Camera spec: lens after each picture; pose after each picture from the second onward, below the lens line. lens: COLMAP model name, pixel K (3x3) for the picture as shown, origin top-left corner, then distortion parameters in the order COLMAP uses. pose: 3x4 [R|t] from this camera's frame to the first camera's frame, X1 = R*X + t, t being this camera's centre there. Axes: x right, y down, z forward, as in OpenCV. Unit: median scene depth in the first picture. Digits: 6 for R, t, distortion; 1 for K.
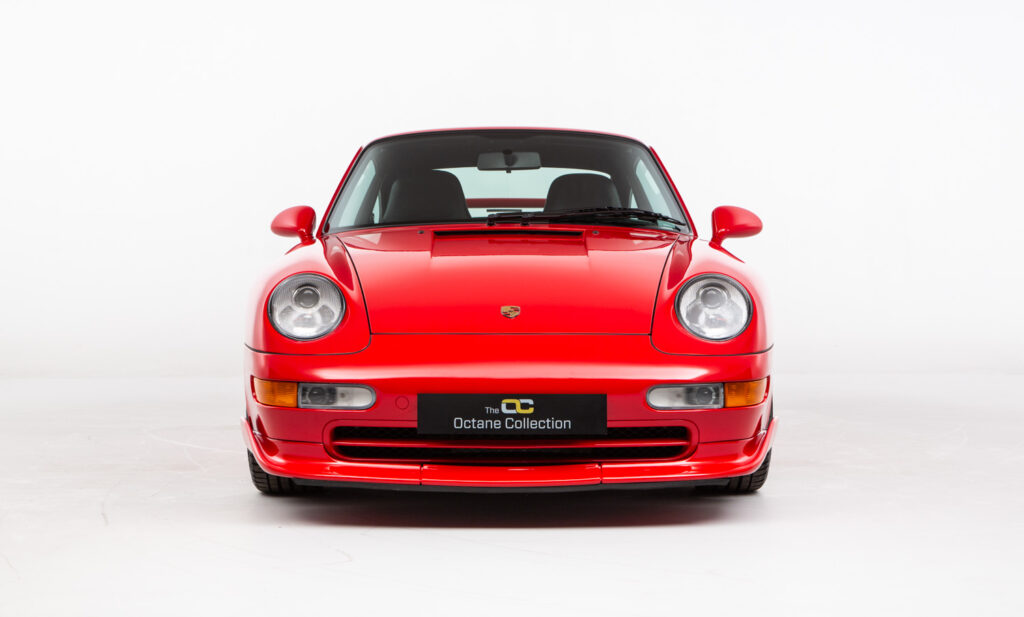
lens RADIAL K [[1944.2, 0, 510.4], [0, 1944.2, 218.9], [0, 0, 1]] dist [0.347812, -0.053664]
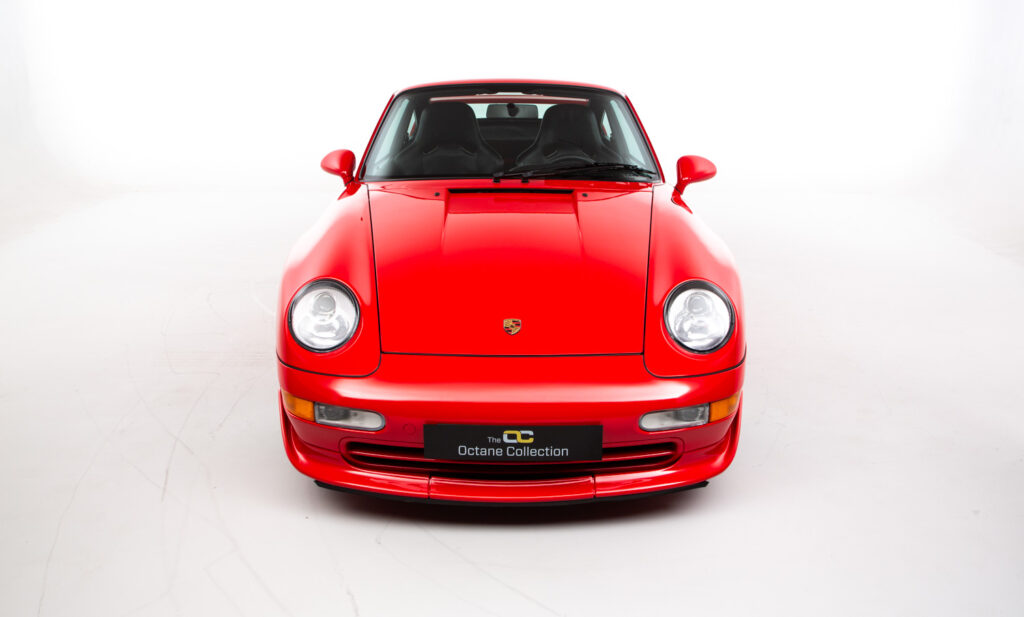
lens RADIAL K [[935.9, 0, 512.0], [0, 935.9, 308.5], [0, 0, 1]] dist [-0.010502, -0.005699]
pose [[0.999989, 0.004744, 0.000372, -0.000251], [-0.004627, 0.951026, 0.309076, -0.123595], [0.001112, -0.309074, 0.951037, 0.527581]]
